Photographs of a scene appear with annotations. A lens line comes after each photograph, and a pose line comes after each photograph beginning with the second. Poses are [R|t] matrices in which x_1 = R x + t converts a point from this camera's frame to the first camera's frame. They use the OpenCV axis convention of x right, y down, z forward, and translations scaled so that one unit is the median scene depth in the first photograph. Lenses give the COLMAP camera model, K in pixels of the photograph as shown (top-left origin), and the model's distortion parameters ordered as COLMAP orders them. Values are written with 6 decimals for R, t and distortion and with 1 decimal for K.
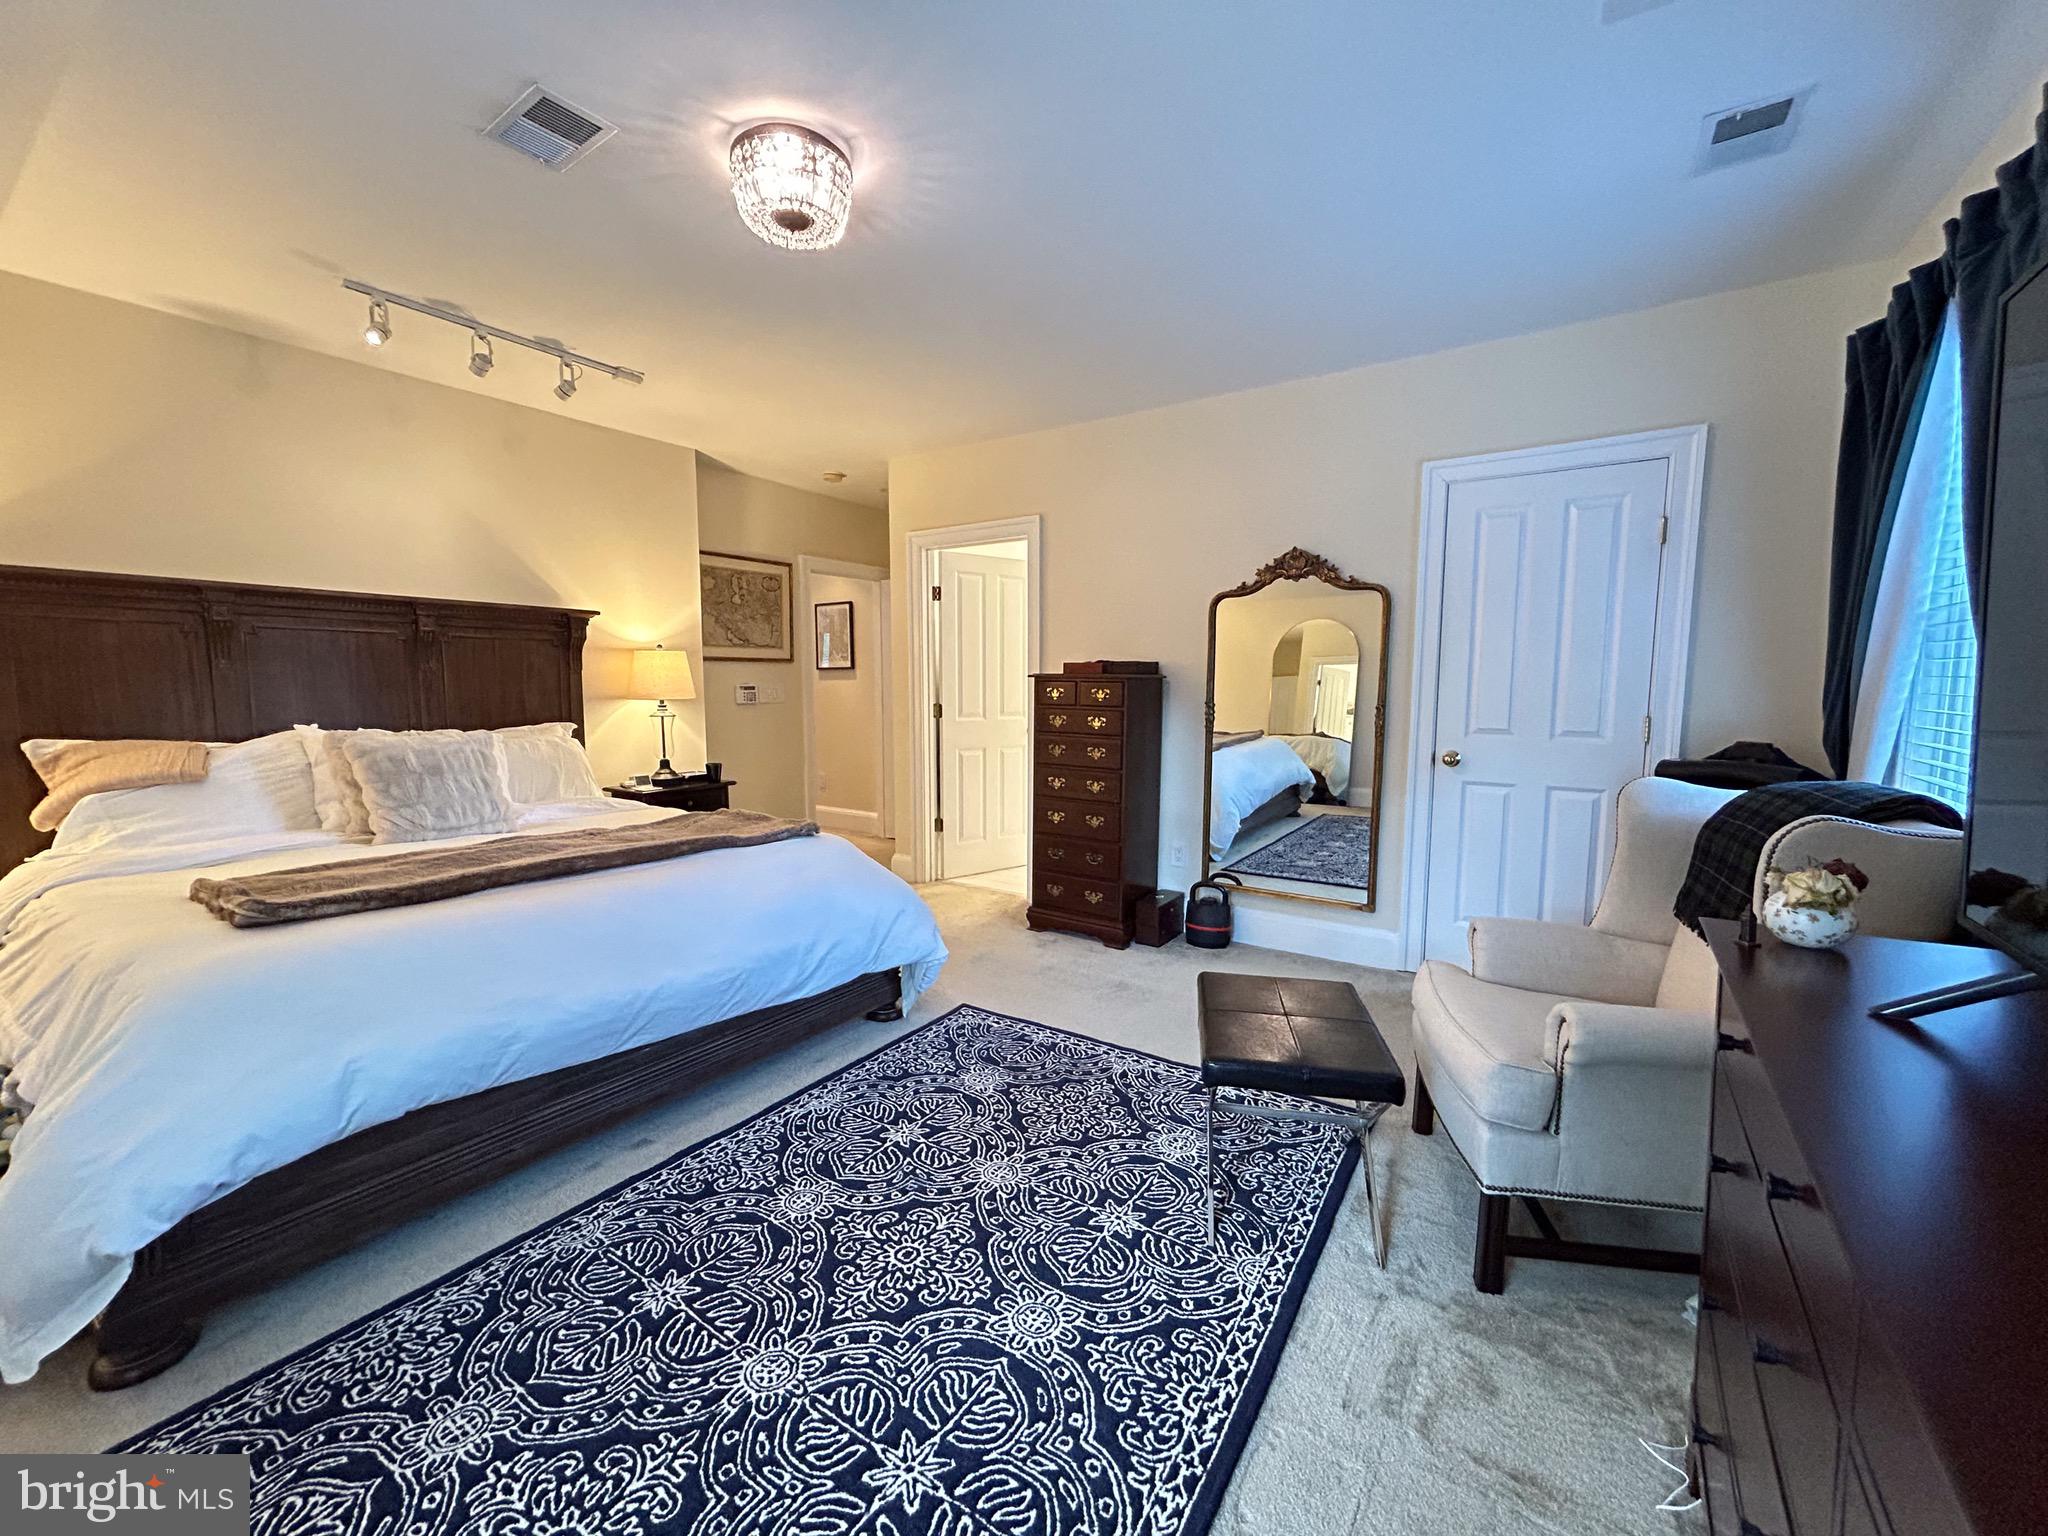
lens RADIAL K [[829.7, 0, 1026.5], [0, 829.7, 769.0], [0, 0, 1]] dist [0.000529, 0.000636]
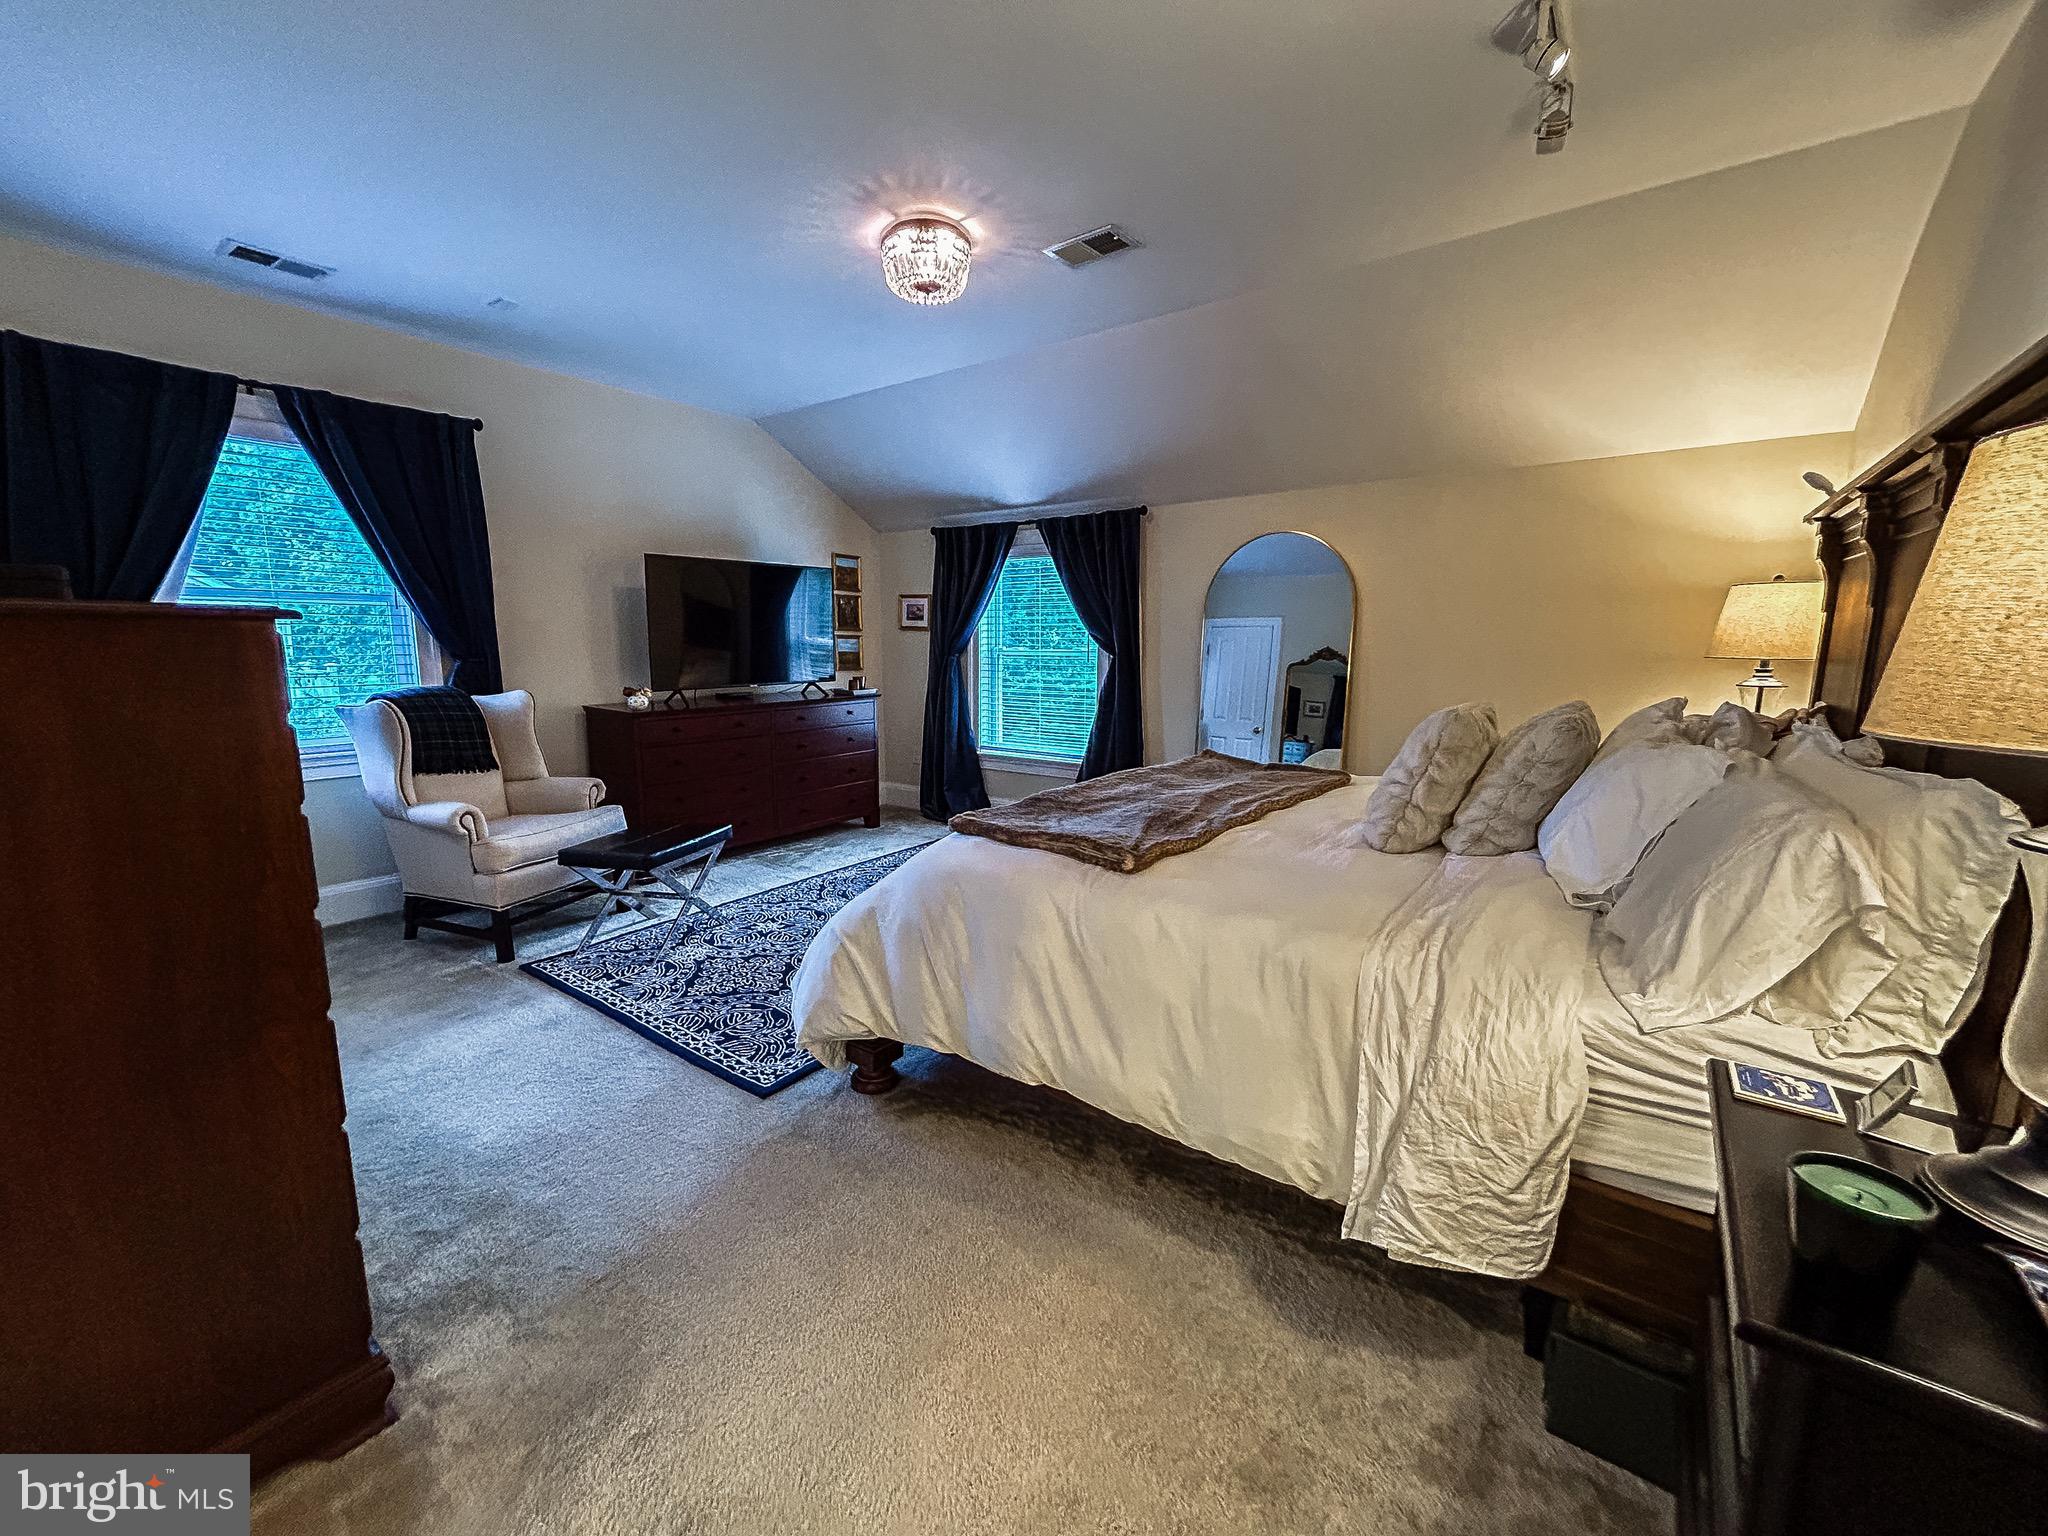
lens RADIAL K [[829.7, 0, 1025.2], [0, 829.7, 770.6], [0, 0, 1]] dist [0.000529, 0.000636]
pose [[-0.998800, -0.008586, 0.048215, -0.441233], [0.004383, 0.964888, 0.262624, -0.226025], [-0.048777, 0.262521, -0.963693, 2.128860]]
